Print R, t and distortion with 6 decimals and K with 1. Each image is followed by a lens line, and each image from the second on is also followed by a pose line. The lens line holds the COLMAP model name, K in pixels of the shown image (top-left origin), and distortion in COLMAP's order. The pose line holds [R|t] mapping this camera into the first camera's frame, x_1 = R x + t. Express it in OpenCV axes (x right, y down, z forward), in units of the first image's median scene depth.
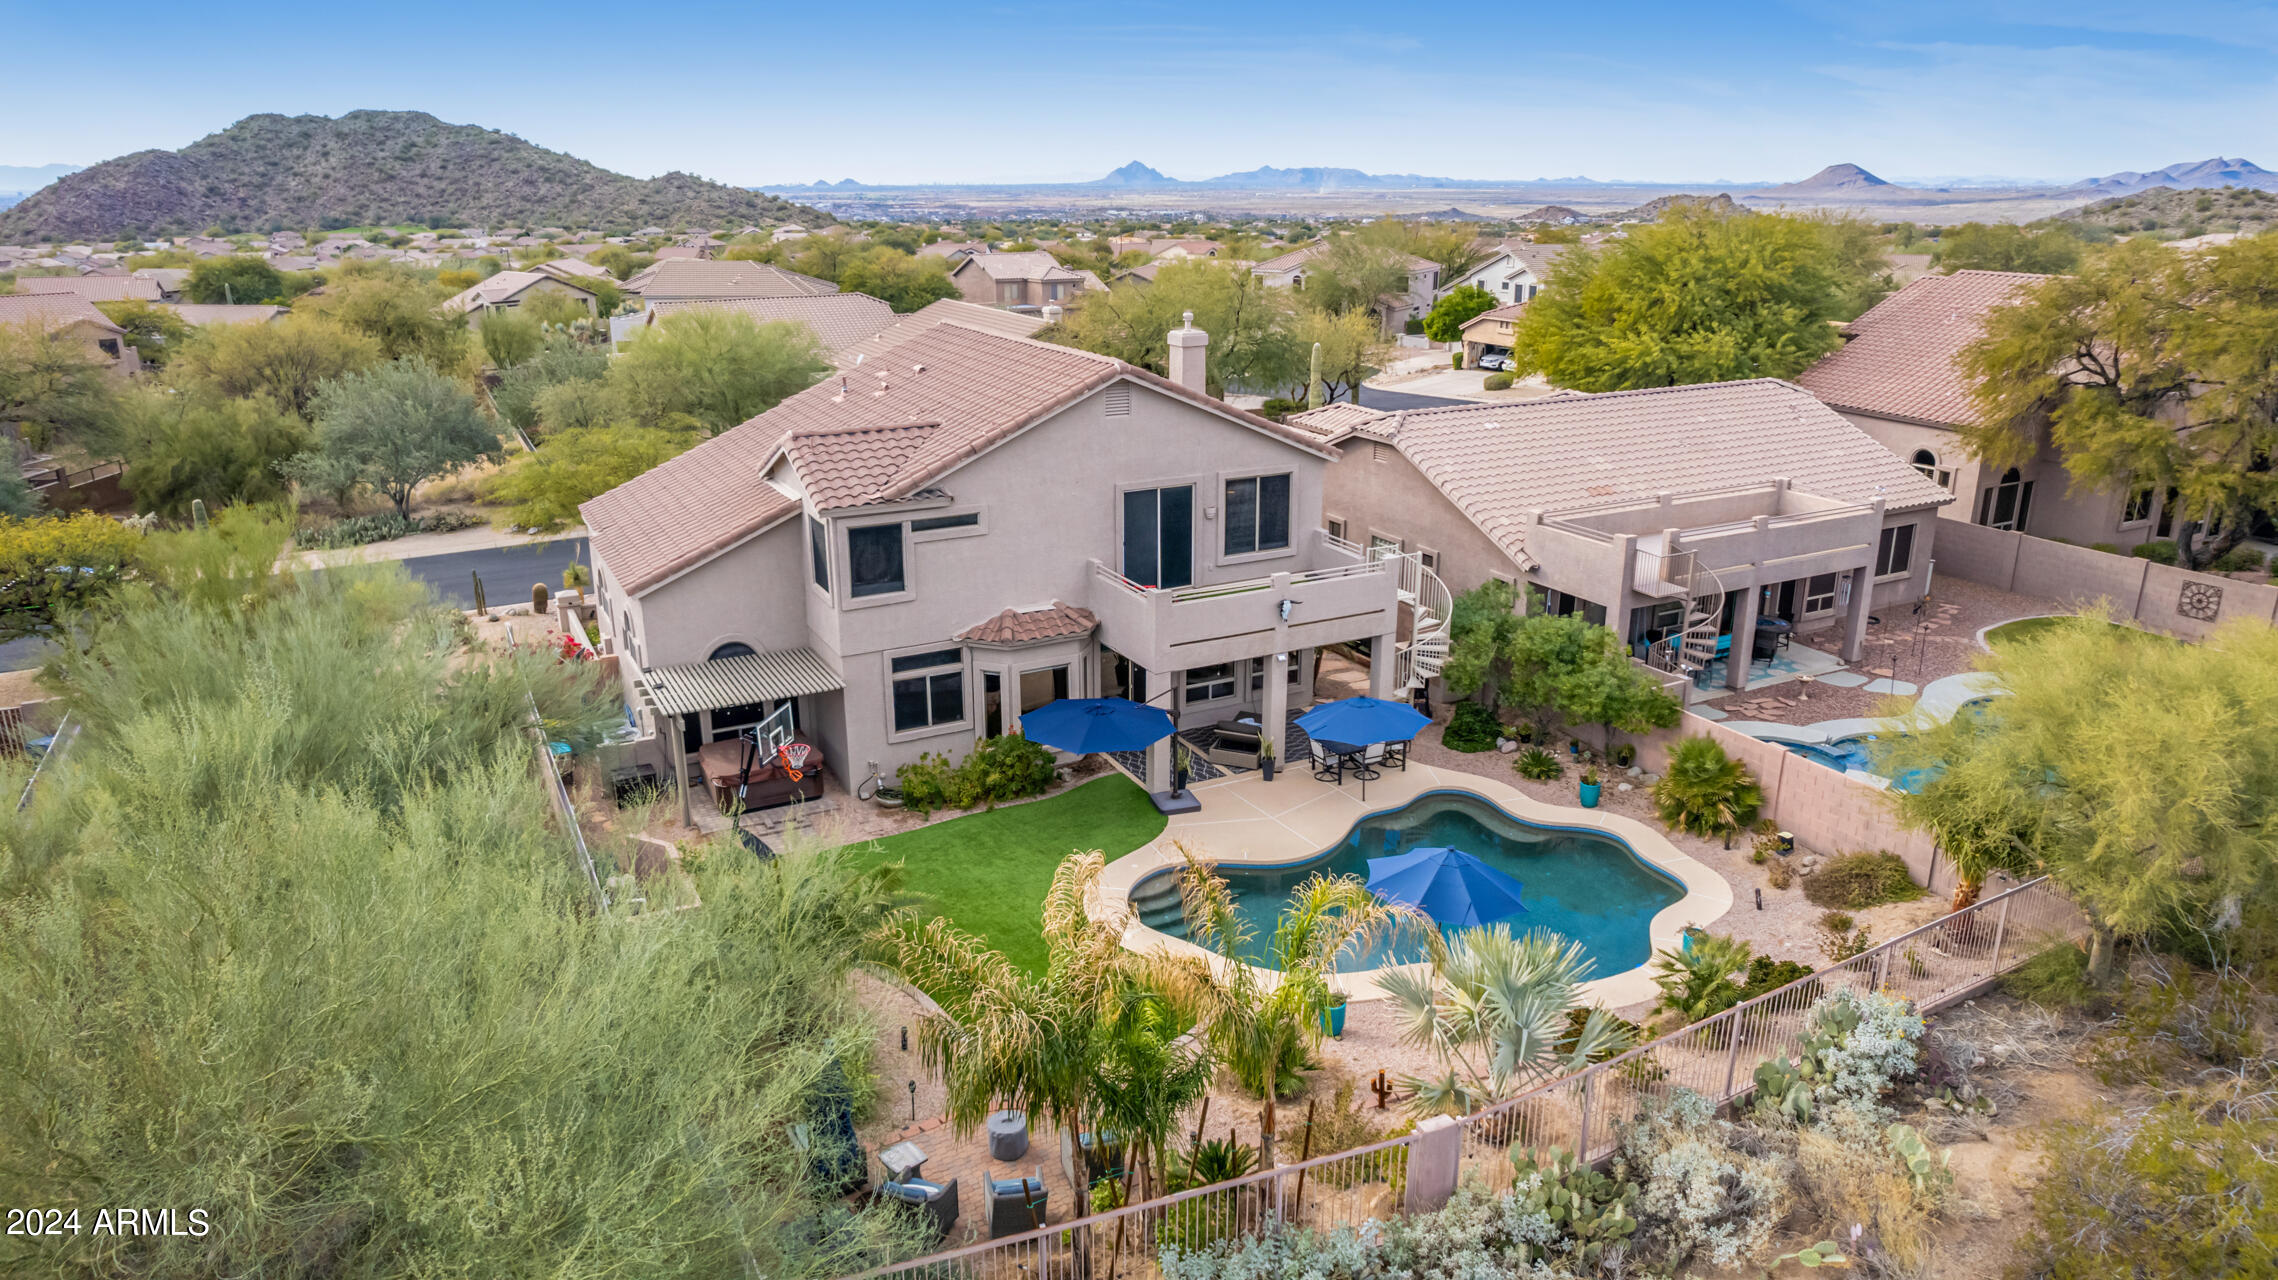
lens RADIAL K [[1461.0, 0, 1143.9], [0, 1461.0, 635.1], [0, 0, 1]] dist [-0.084589, 0.082016]
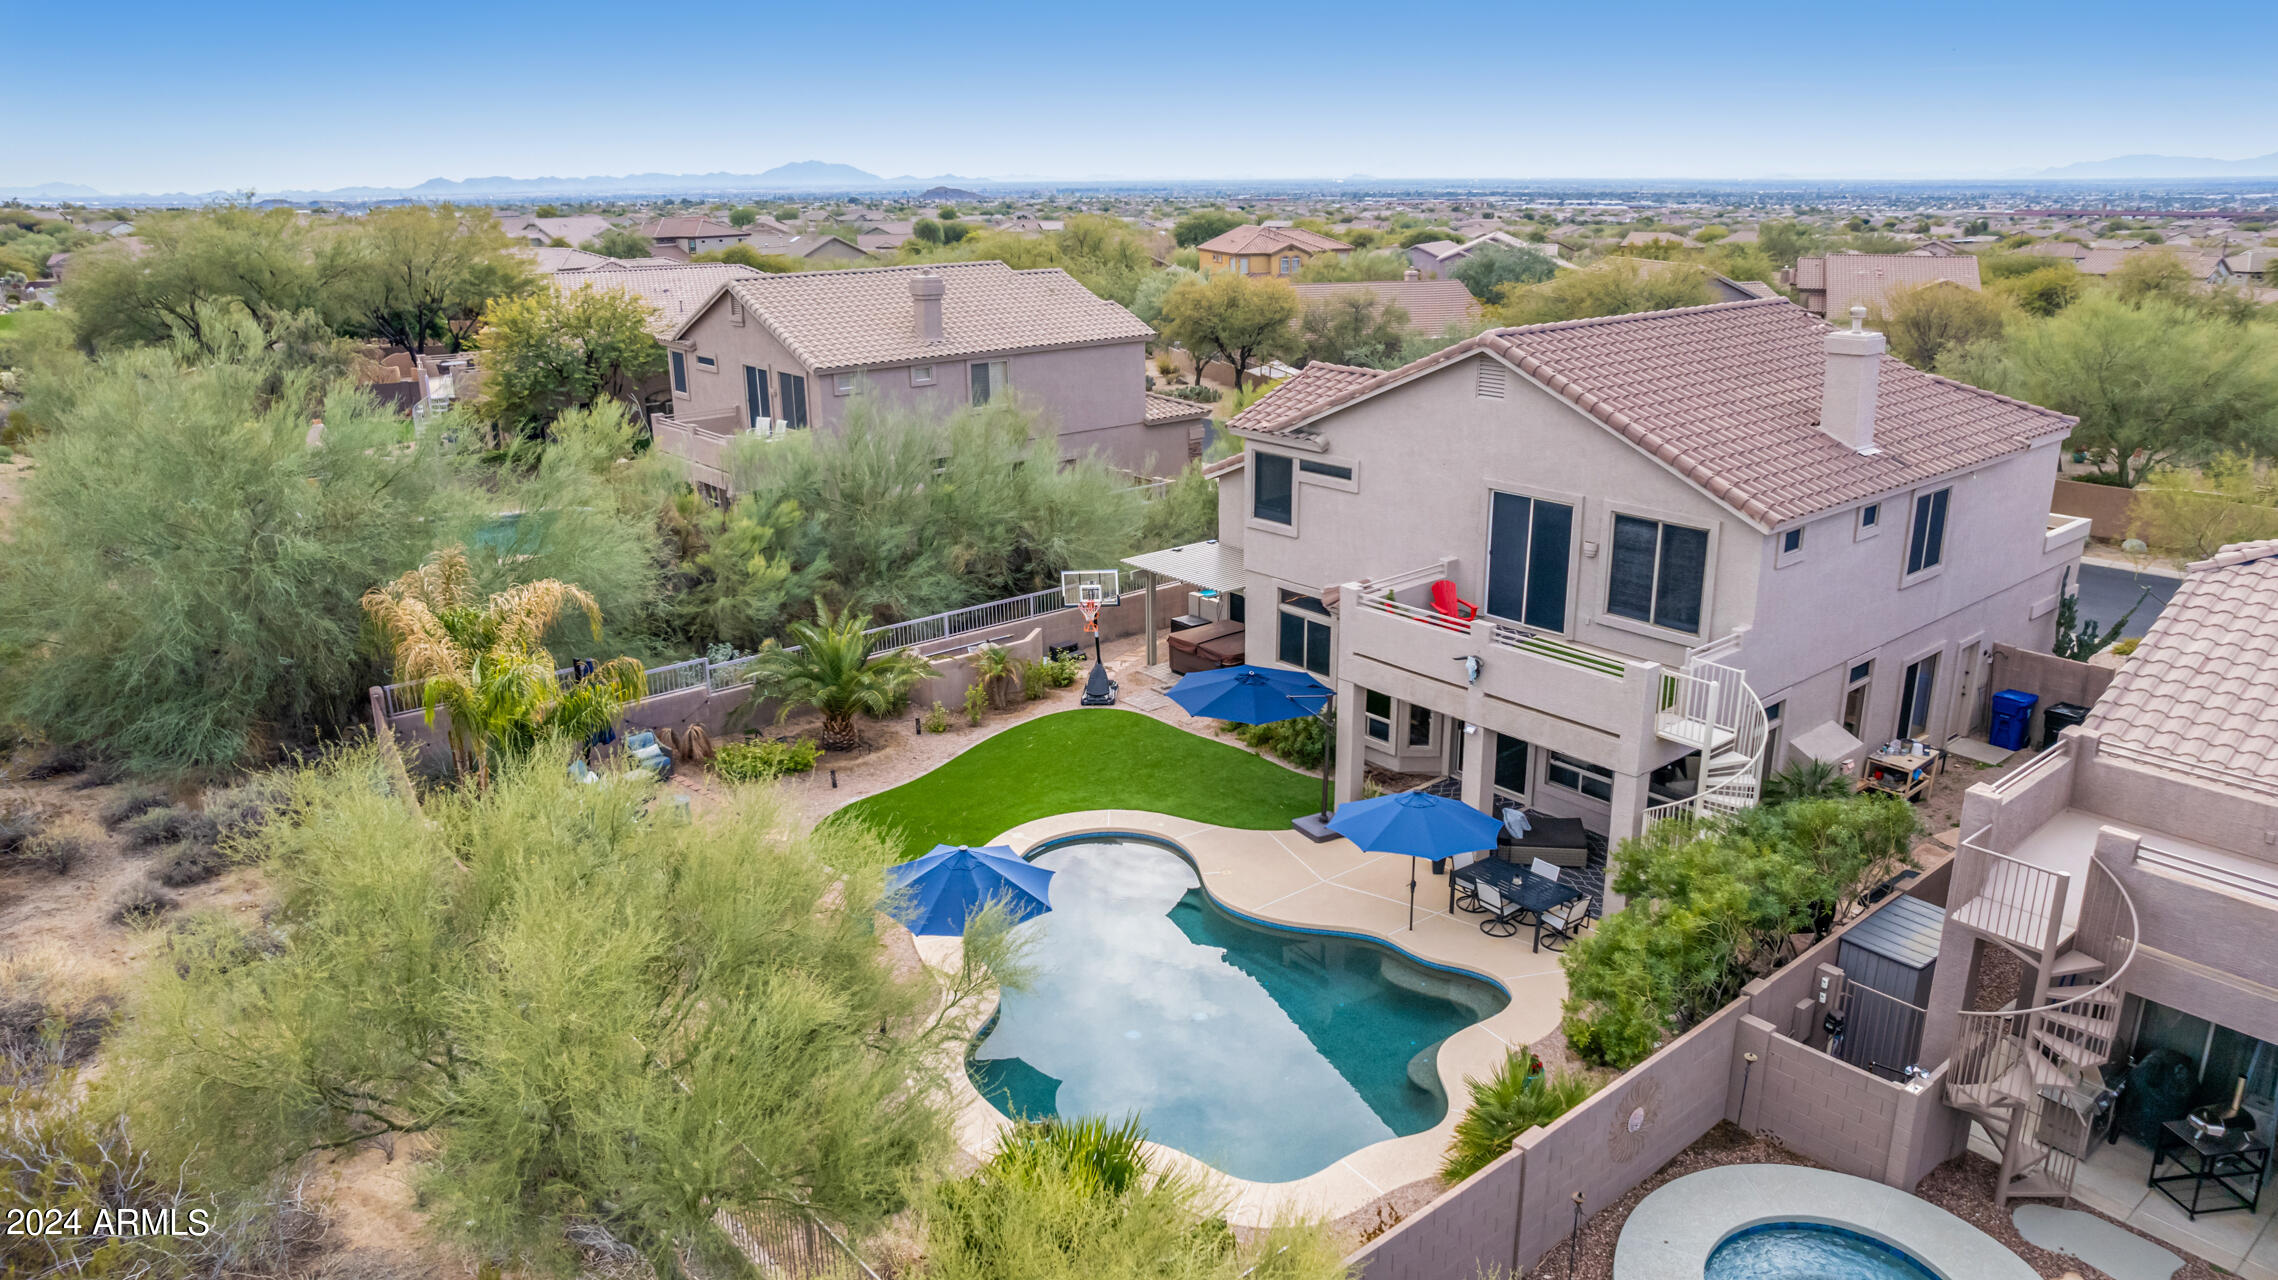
lens RADIAL K [[1489.1, 0, 1146.2], [0, 1489.1, 637.2], [0, 0, 1]] dist [-0.080970, 0.075608]
pose [[0.204403, 0.293756, -0.933770, 0.742278], [-0.286155, 0.930173, 0.229985, -0.154204], [0.936127, 0.220194, 0.274190, 0.585120]]
